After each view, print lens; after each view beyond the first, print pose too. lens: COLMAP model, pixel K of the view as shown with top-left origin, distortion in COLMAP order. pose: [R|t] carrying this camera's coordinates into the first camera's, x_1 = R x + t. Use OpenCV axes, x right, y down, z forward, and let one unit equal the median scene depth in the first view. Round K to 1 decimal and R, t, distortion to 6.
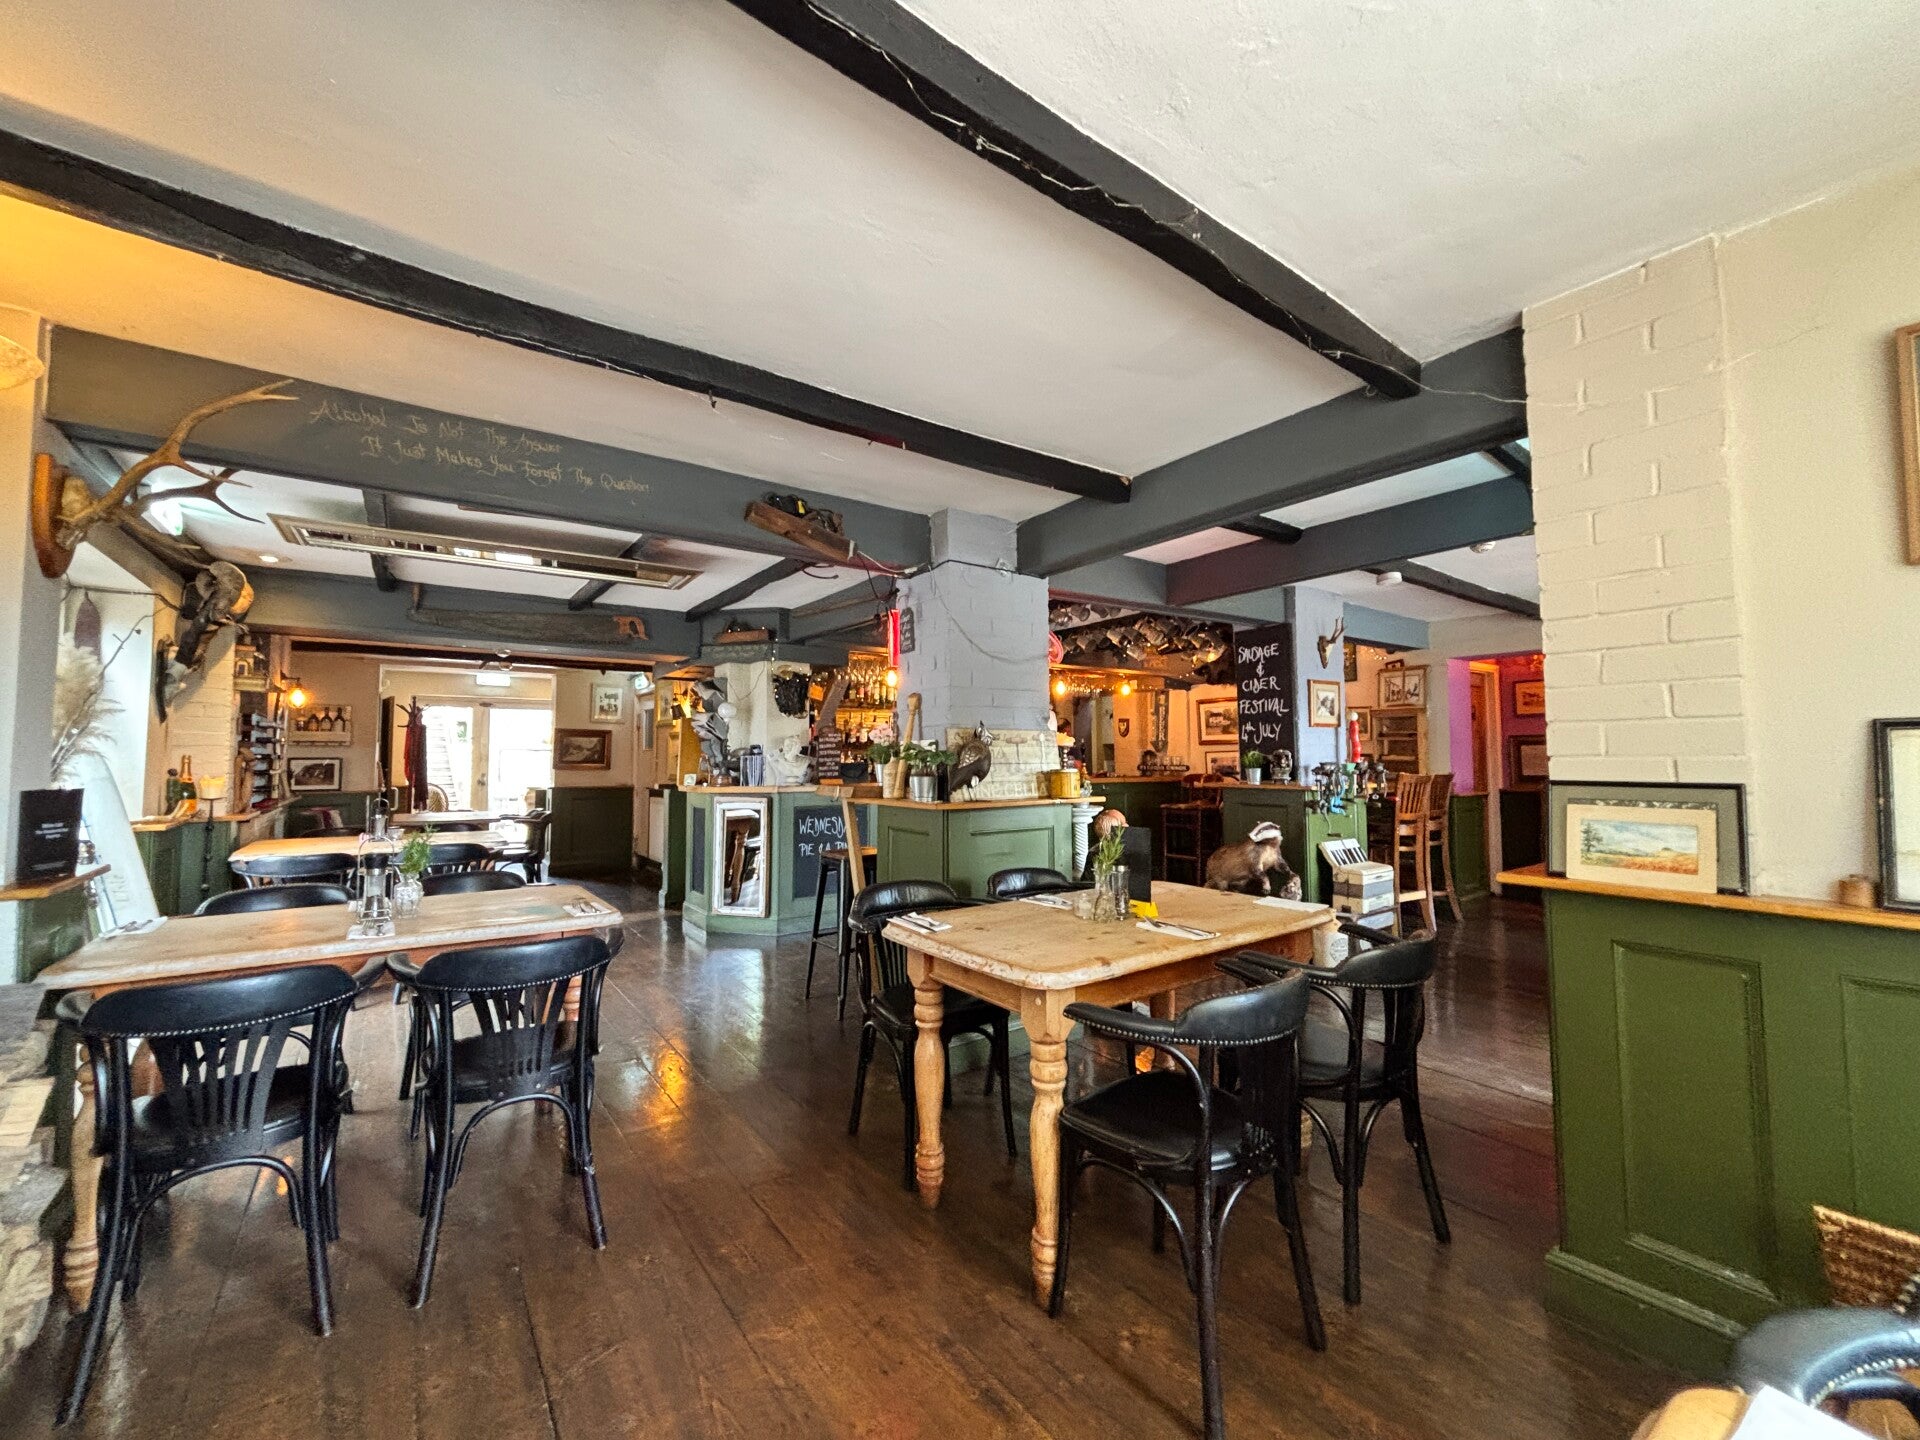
lens RADIAL K [[783.2, 0, 958.5], [0, 783.2, 719.5], [0, 0, 1]] dist [-0.001559, 0.001330]
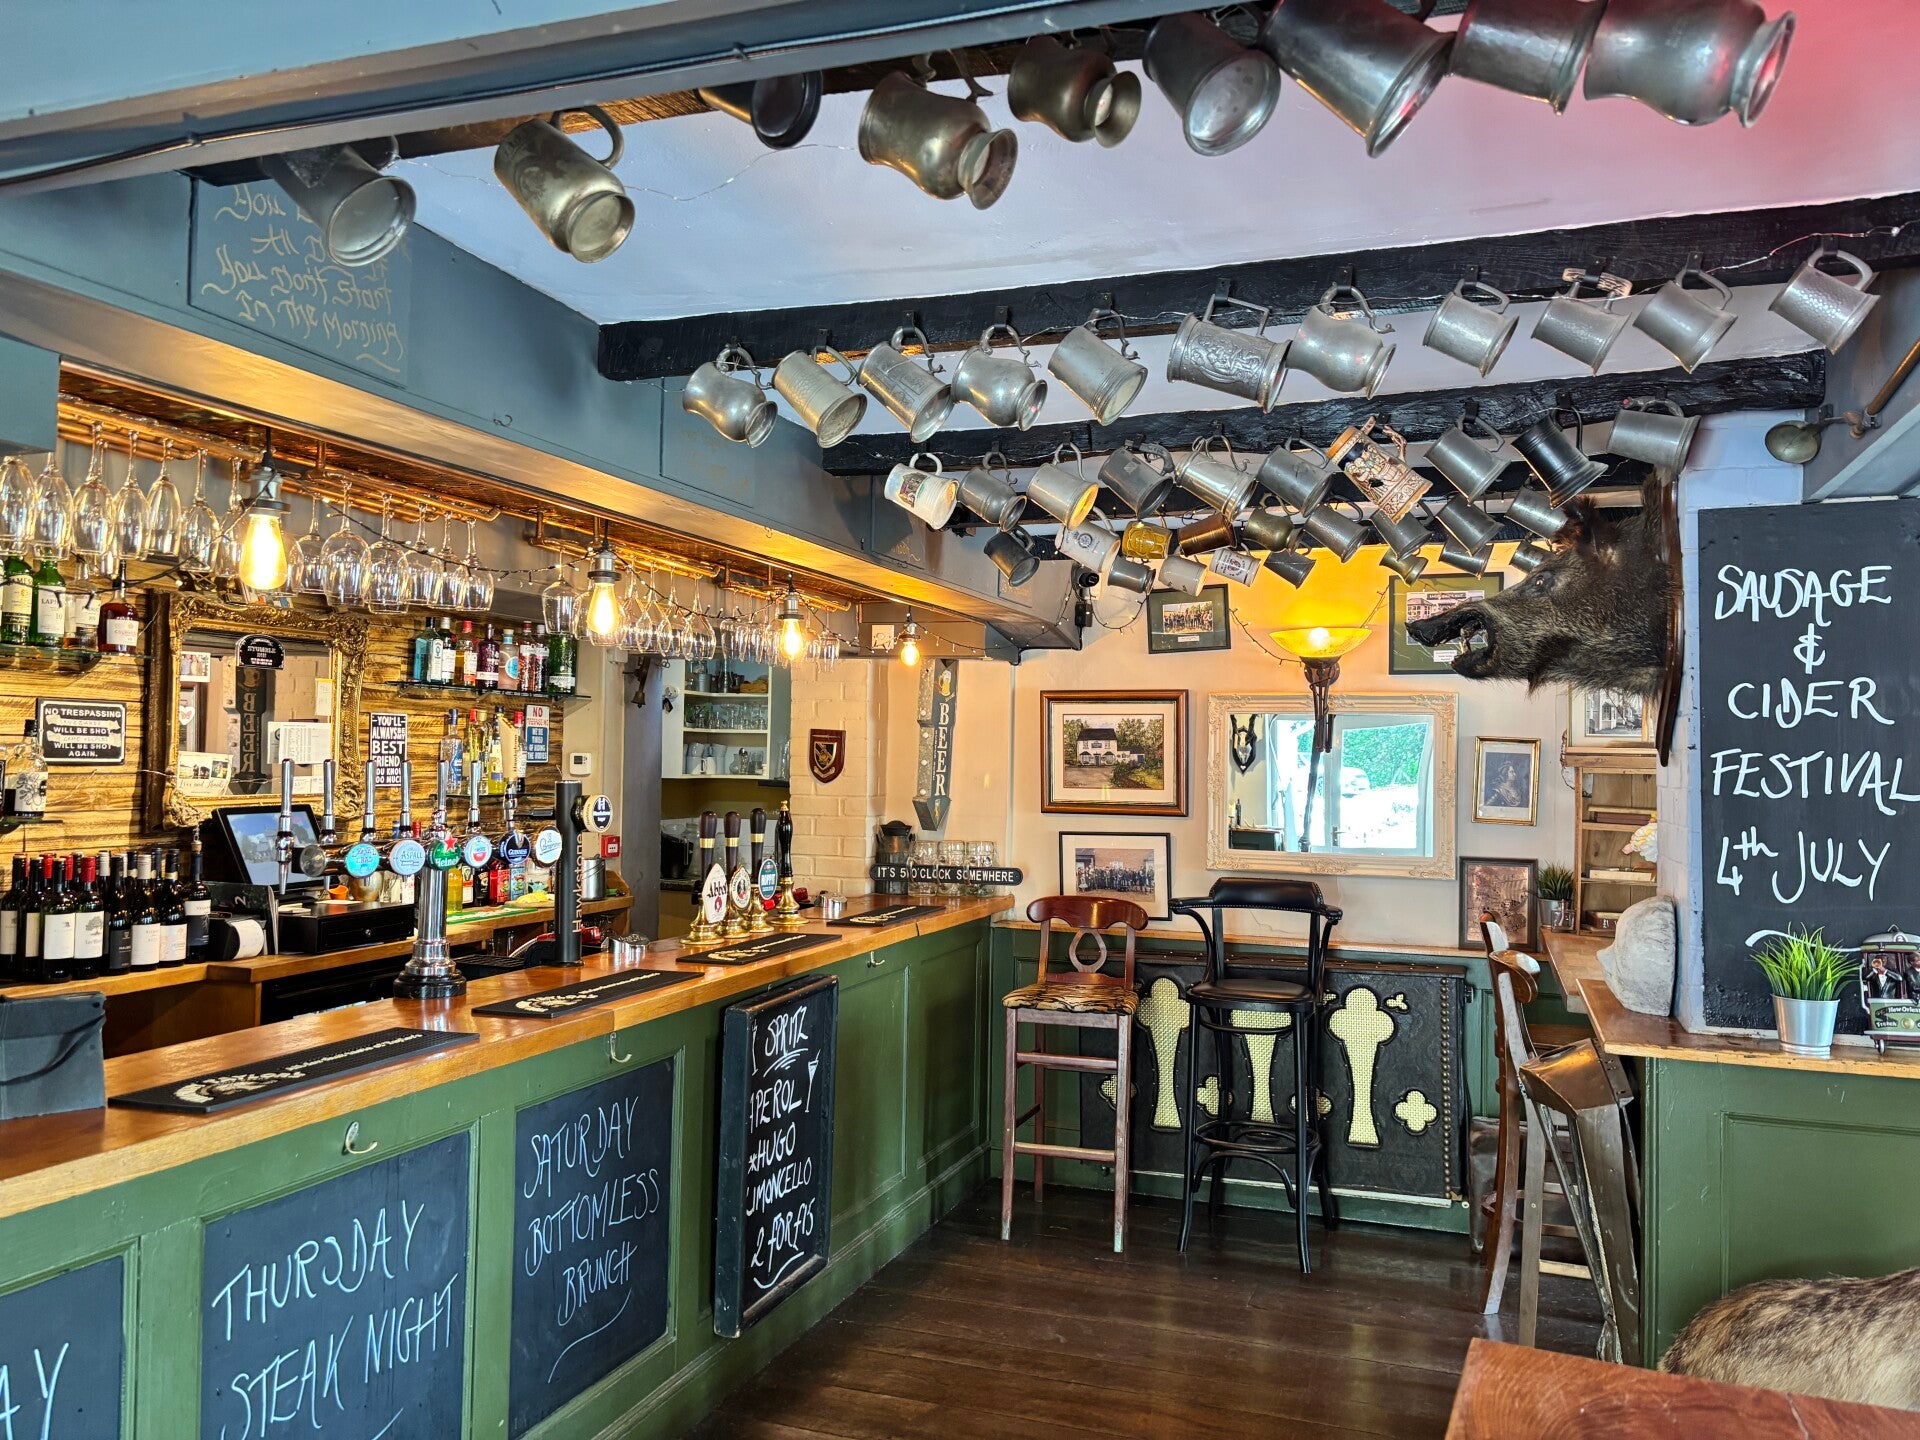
lens RADIAL K [[1458.5, 0, 960.9], [0, 1458.5, 716.8], [0, 0, 1]] dist [0.001506, 0.000230]
pose [[0.824079, 0.037963, 0.565201, -0.032445], [-0.052984, 0.998543, 0.010184, -0.005087], [-0.563991, -0.038339, 0.824890, 0.134211]]
